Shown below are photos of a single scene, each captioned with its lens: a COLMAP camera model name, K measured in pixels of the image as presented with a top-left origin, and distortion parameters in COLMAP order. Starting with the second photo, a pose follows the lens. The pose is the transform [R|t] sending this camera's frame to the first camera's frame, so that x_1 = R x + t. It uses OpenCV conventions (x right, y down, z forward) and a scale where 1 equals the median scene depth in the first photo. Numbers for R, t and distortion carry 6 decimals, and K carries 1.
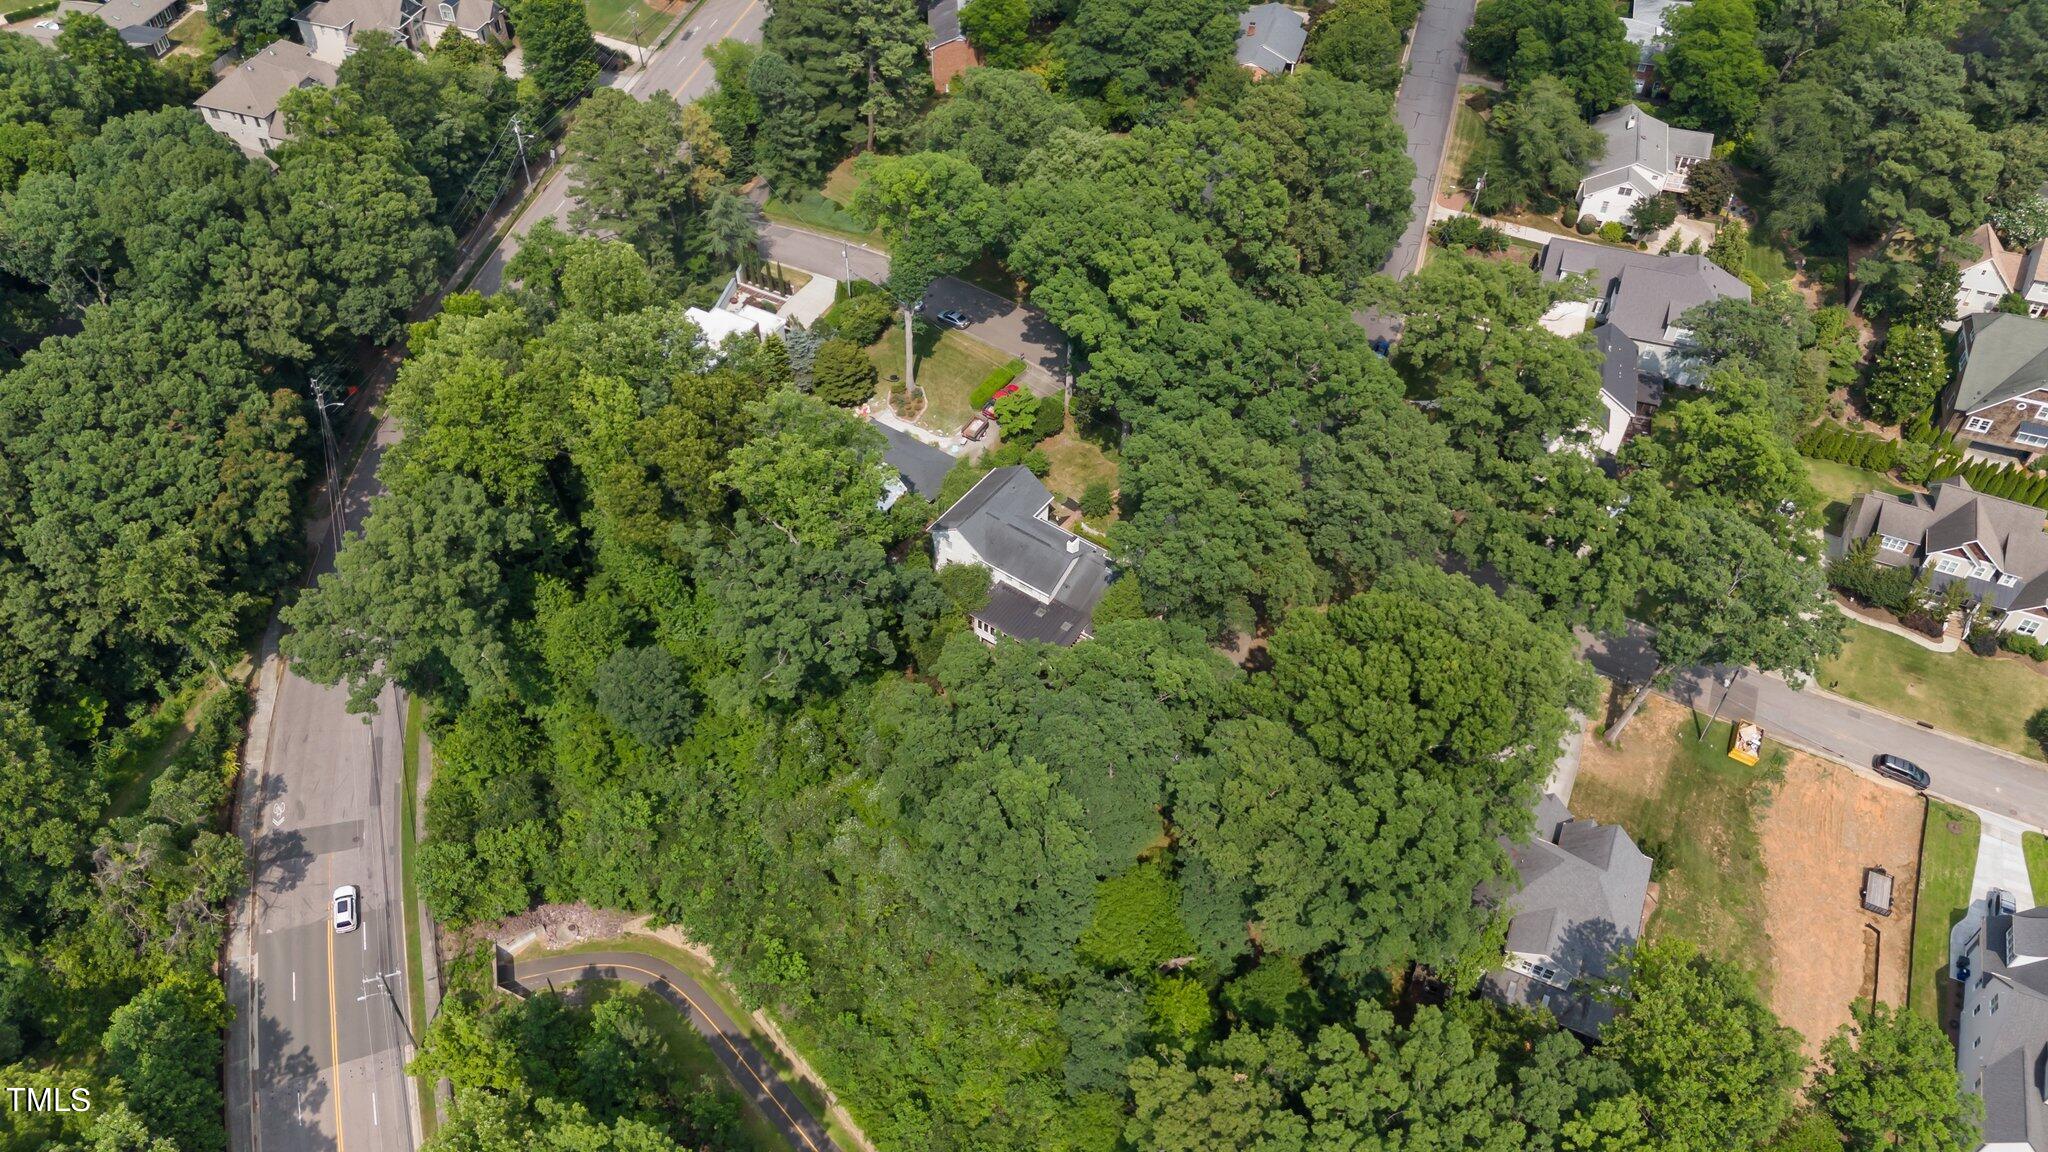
lens RADIAL K [[1550.8, 0, 1022.0], [0, 1550.8, 575.4], [0, 0, 1]] dist [0.033140, -0.032480]
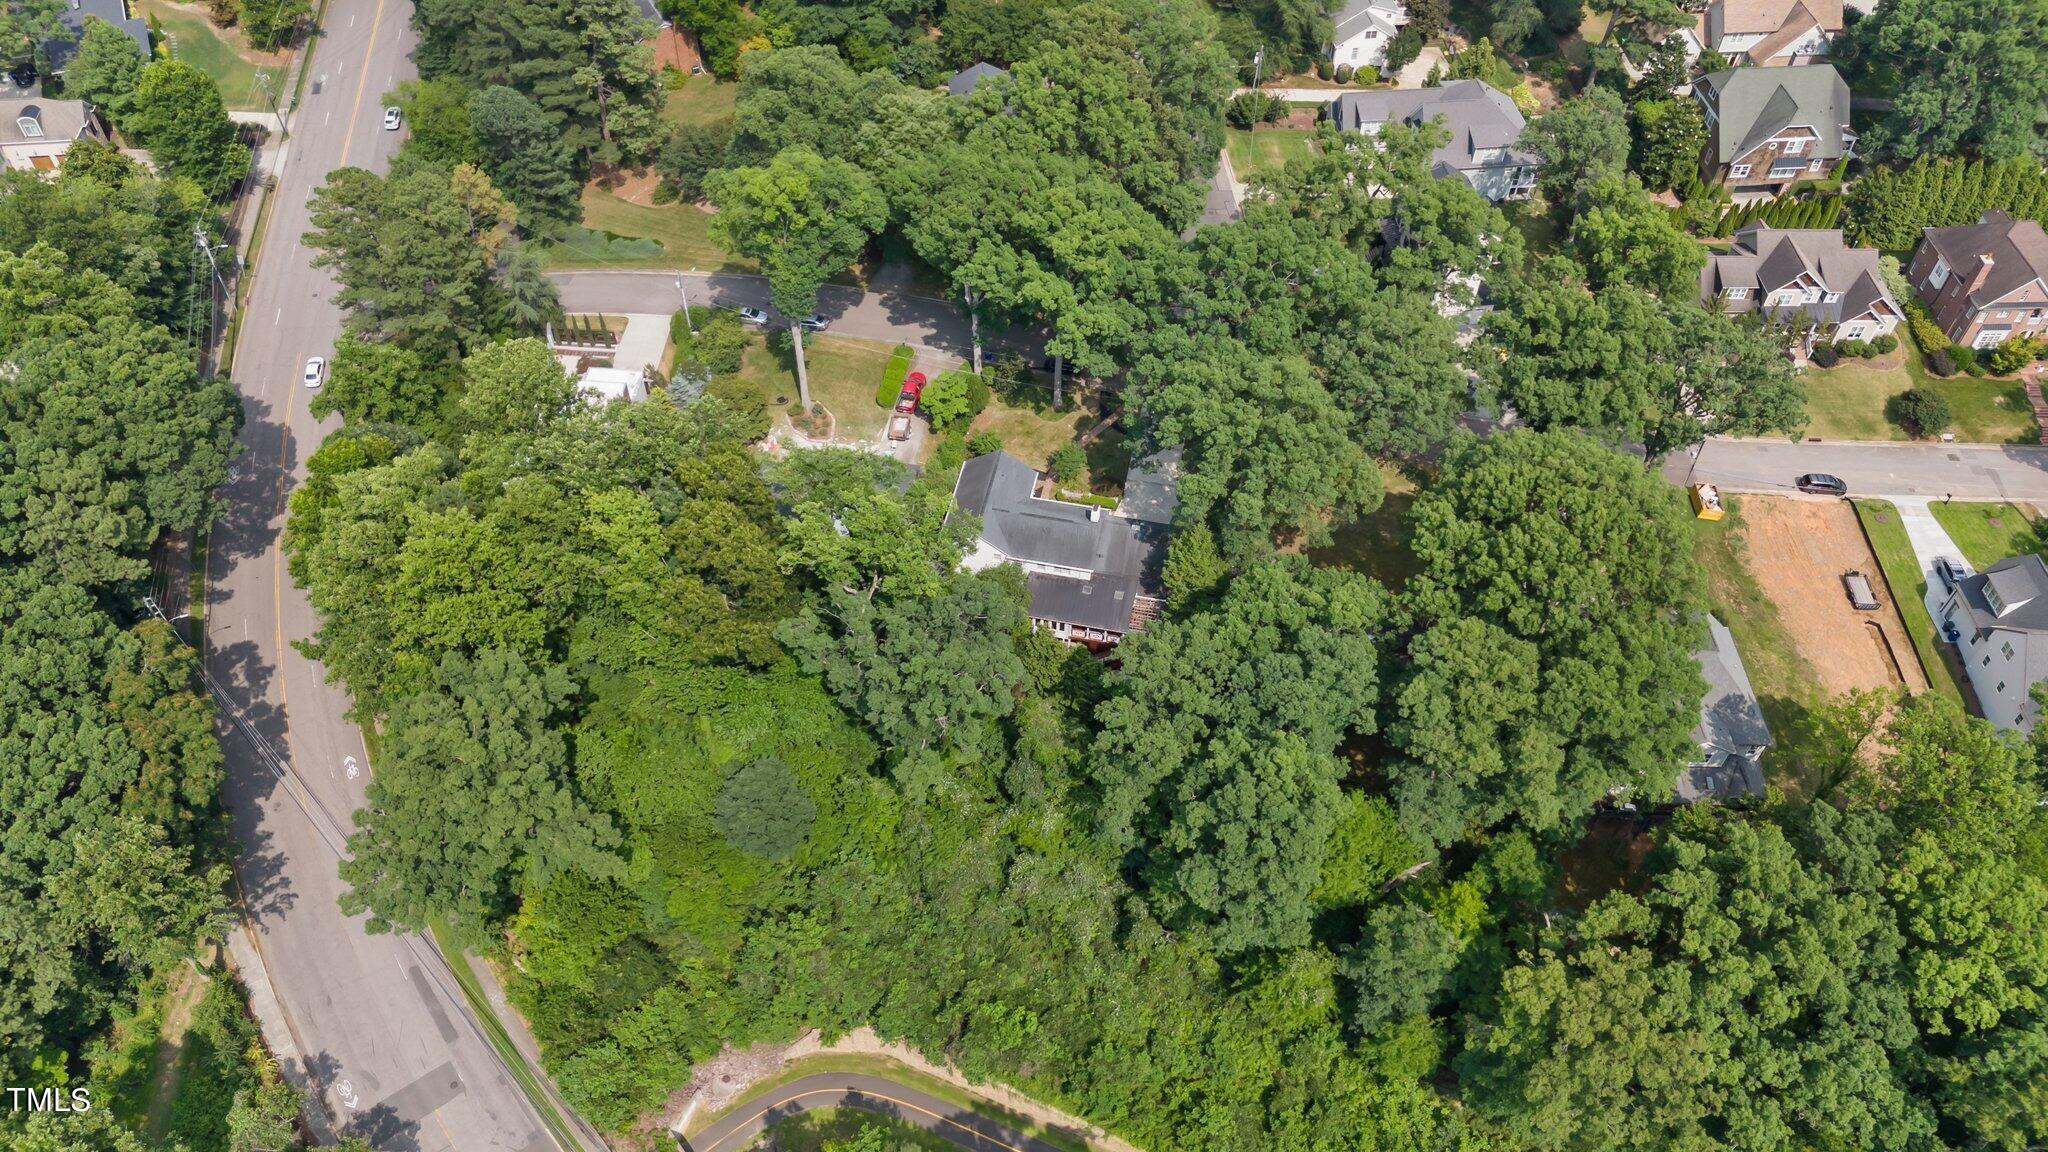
lens RADIAL K [[1550.8, 0, 1029.4], [0, 1550.8, 576.7], [0, 0, 1]] dist [0.033140, -0.032480]
pose [[0.910002, -0.310641, 0.274588, -0.261726], [0.295067, 0.950497, 0.097426, -0.081717], [-0.291259, -0.007636, 0.956614, 0.072668]]
